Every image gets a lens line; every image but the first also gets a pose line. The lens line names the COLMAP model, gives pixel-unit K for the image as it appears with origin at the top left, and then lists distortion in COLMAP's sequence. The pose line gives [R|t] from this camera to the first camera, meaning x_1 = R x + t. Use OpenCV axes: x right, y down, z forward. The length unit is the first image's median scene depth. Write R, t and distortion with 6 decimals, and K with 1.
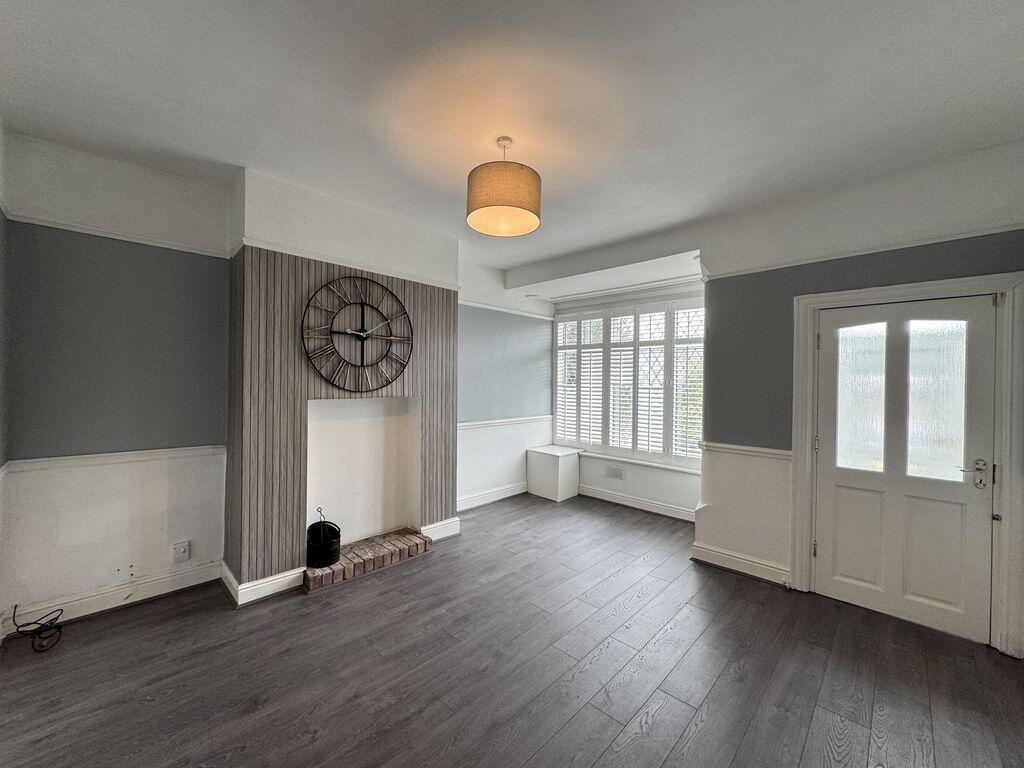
lens RADIAL K [[407.3, 0, 510.4], [0, 407.3, 384.3], [0, 0, 1]] dist [-0.000968, 0.000021]
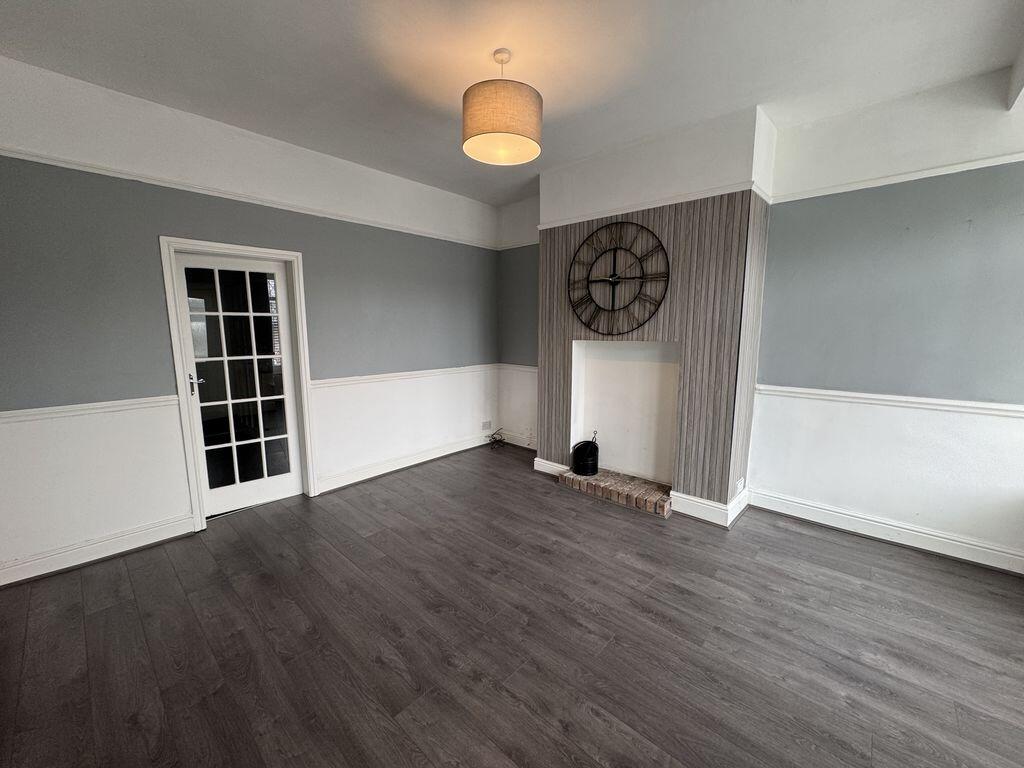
lens RADIAL K [[407.3, 0, 510.4], [0, 407.3, 384.3], [0, 0, 1]] dist [-0.000968, 0.000021]
pose [[0.028955, 0.127646, -0.991397, 0.704857], [-0.006757, 0.991815, 0.127502, 0.013507], [0.999558, 0.003007, 0.029581, 0.711276]]
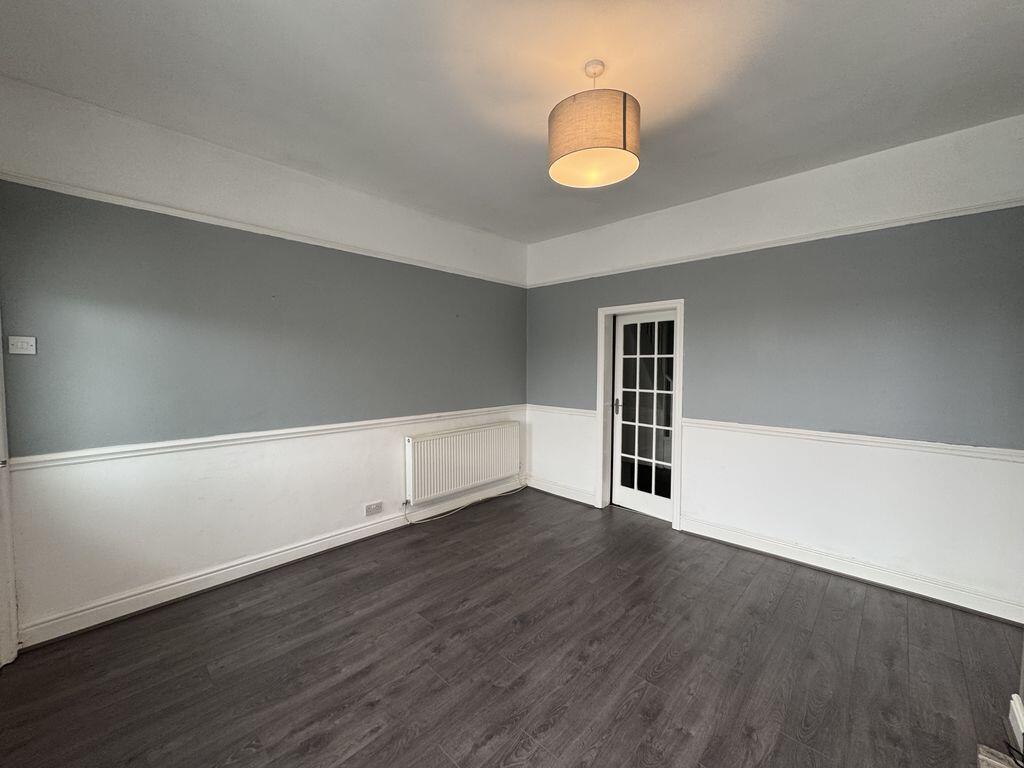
lens RADIAL K [[407.3, 0, 510.4], [0, 407.3, 384.3], [0, 0, 1]] dist [-0.000968, 0.000021]
pose [[-0.999850, -0.017167, -0.002383, 0.103392], [-0.017274, 0.998265, 0.056295, -0.002244], [0.001412, 0.056327, -0.998411, 1.326411]]
